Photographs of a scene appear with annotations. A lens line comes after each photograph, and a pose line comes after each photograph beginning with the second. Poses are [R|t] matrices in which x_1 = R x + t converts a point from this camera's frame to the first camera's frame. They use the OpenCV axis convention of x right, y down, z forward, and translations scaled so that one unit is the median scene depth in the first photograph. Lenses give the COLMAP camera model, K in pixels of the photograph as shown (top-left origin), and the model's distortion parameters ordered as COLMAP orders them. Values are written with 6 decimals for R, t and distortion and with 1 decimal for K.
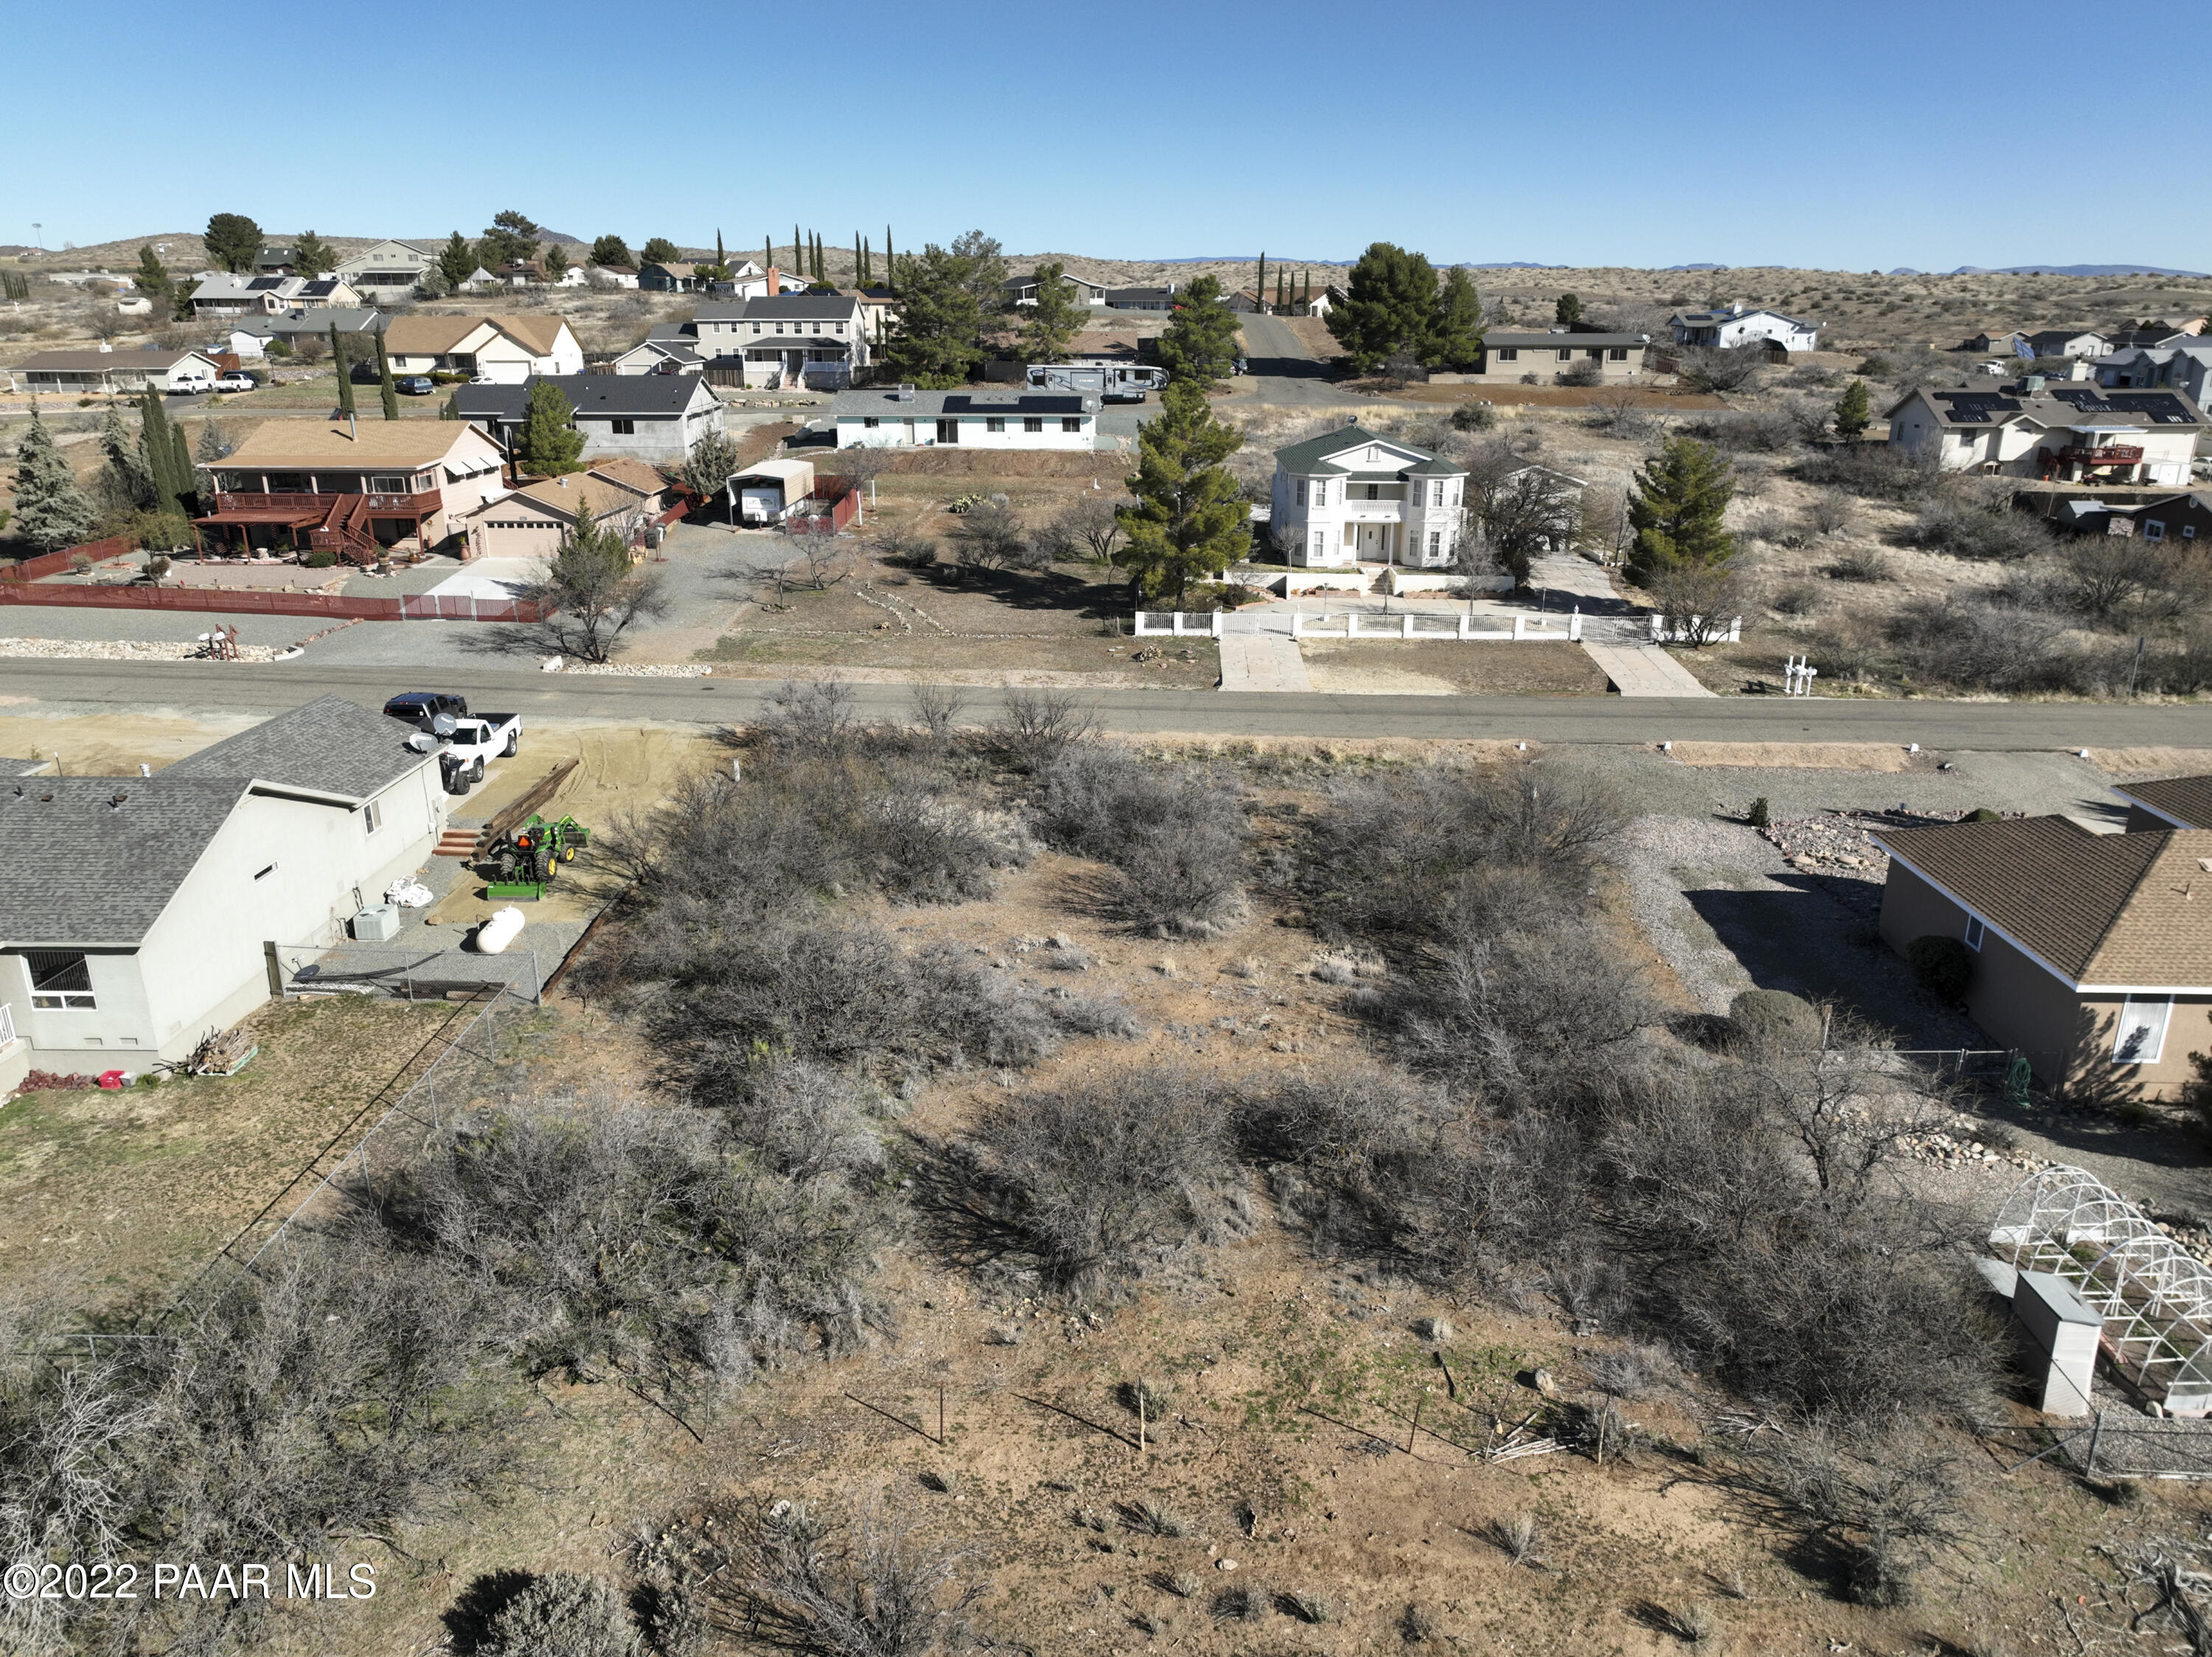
lens RADIAL K [[1557.8, 0, 1107.4], [0, 1557.8, 831.0], [0, 0, 1]] dist [-0.004102, 0.018313]
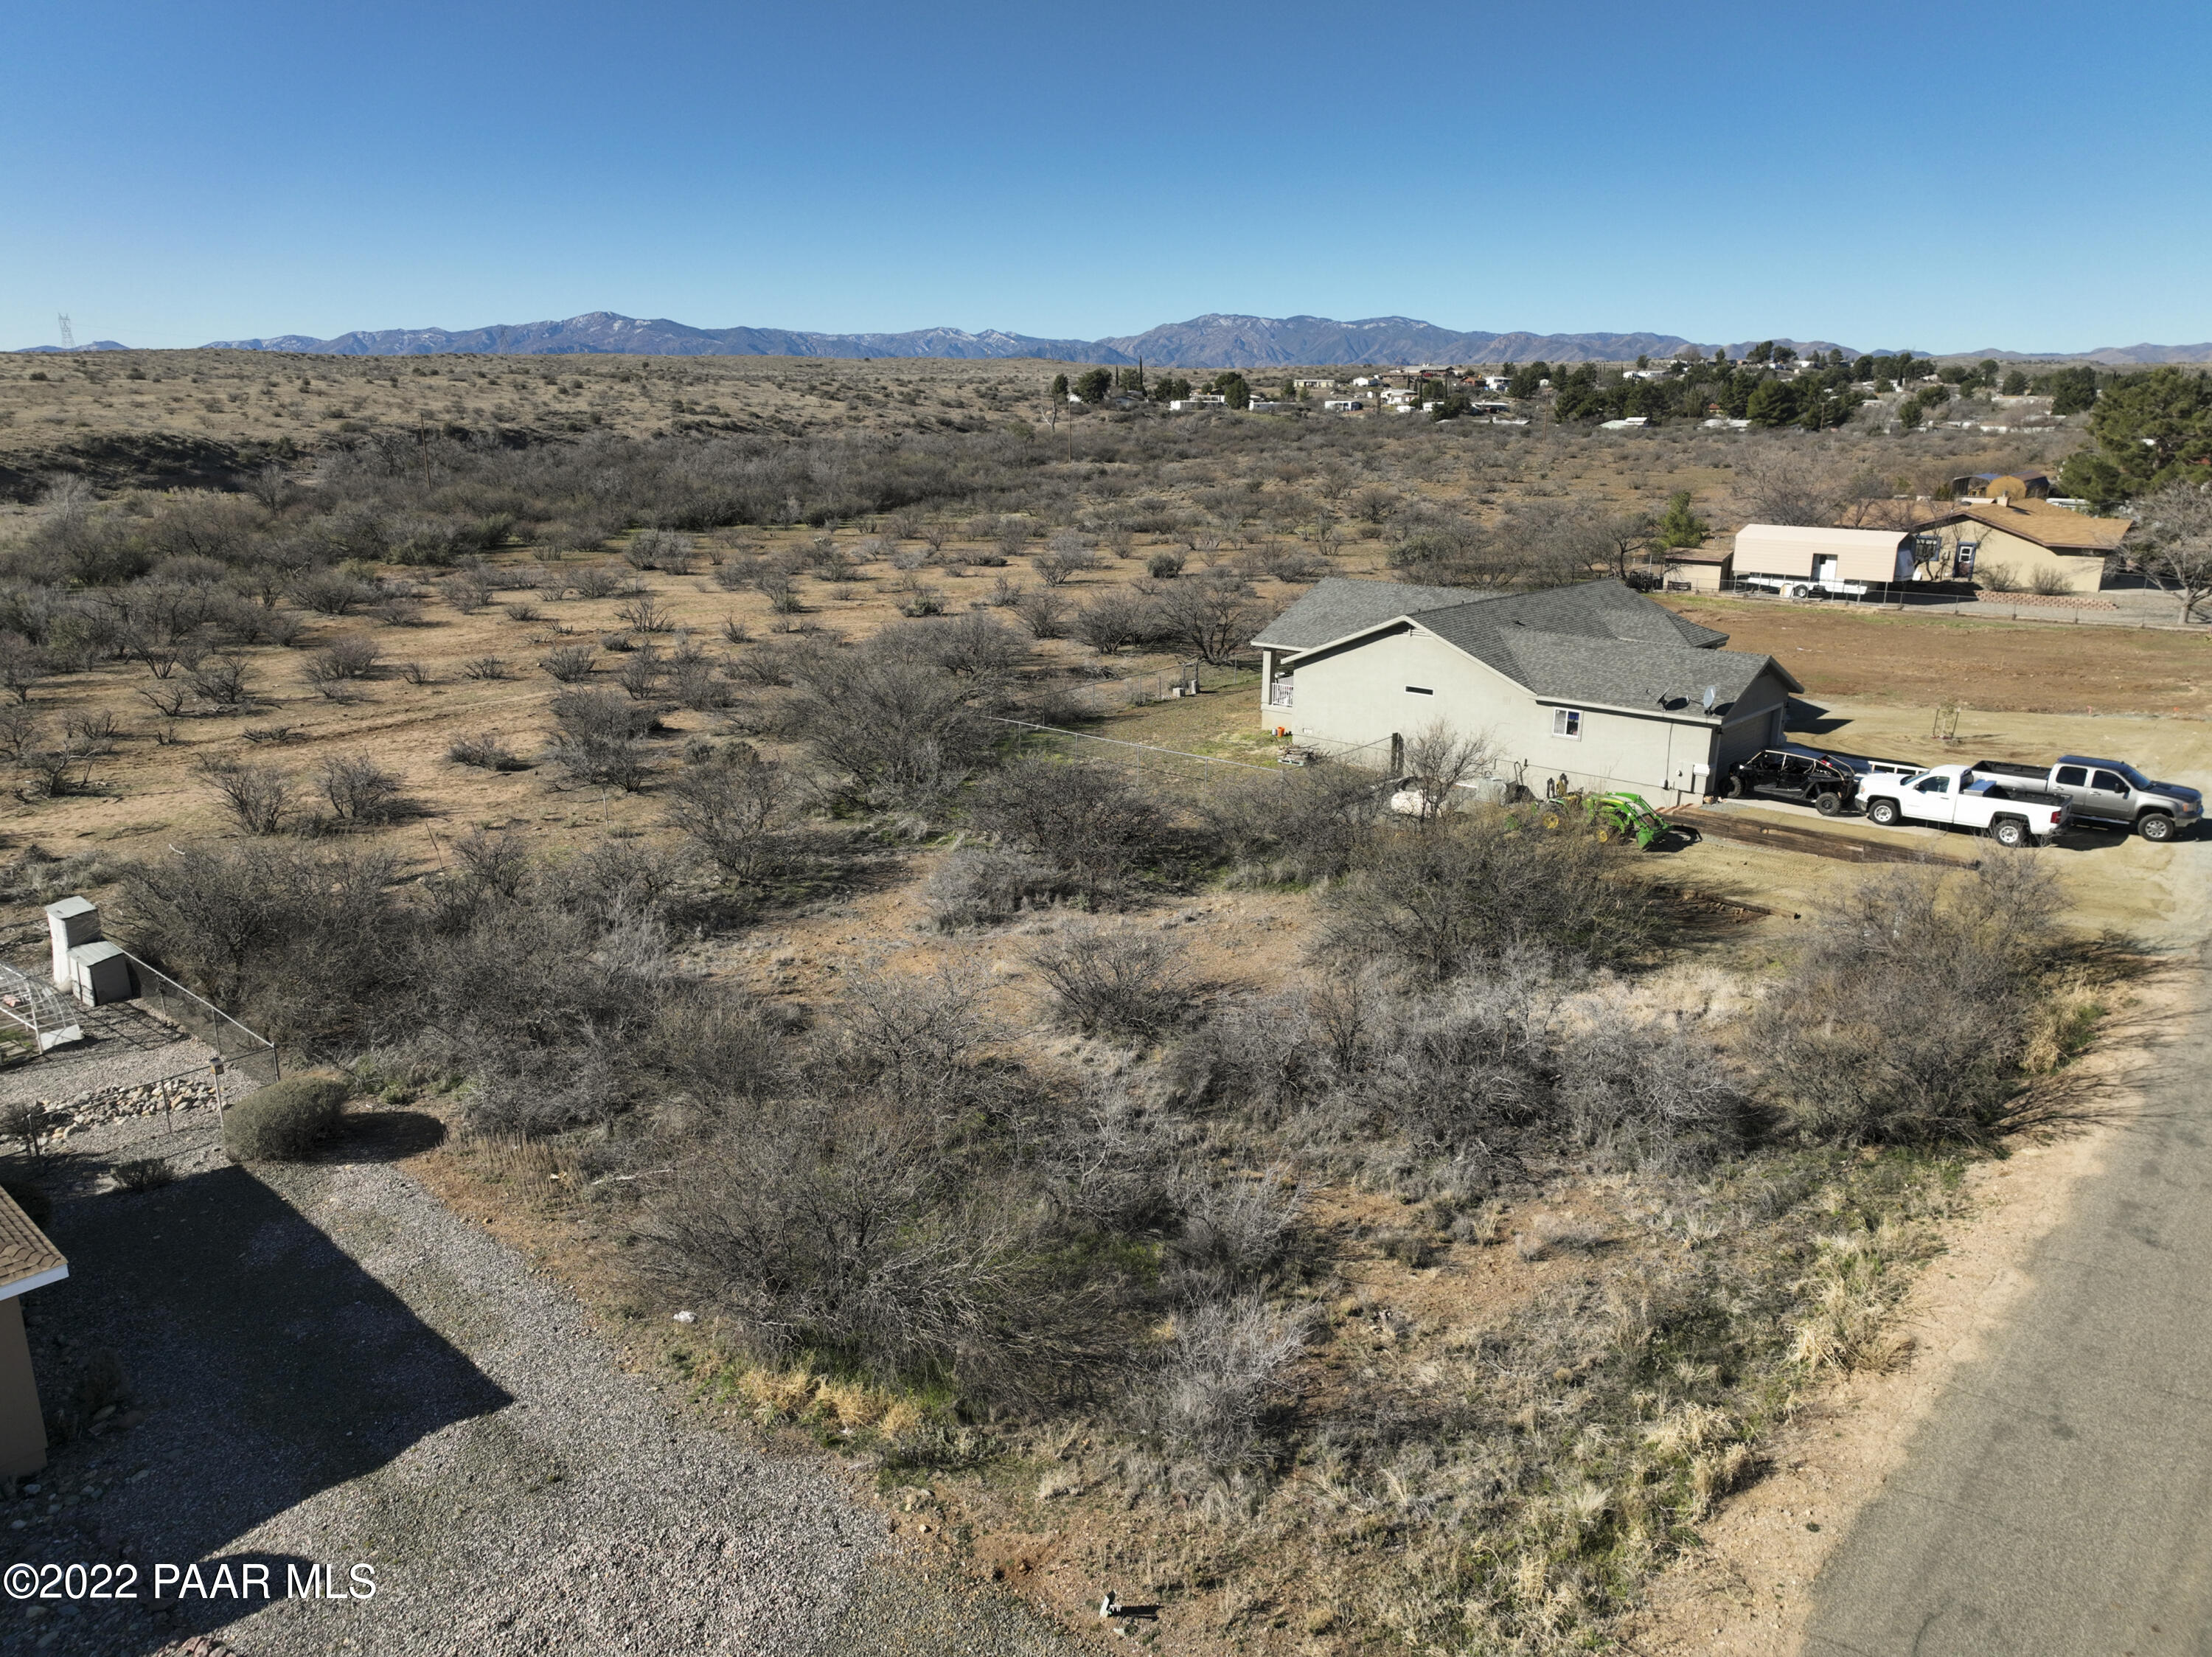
lens RADIAL K [[1557.8, 0, 1111.7], [0, 1557.8, 817.6], [0, 0, 1]] dist [-0.004102, 0.018313]
pose [[-0.649316, 0.193295, -0.735544, 0.363958], [-0.249698, 0.859362, 0.446259, -0.228815], [0.718359, 0.473427, -0.509732, 0.837828]]
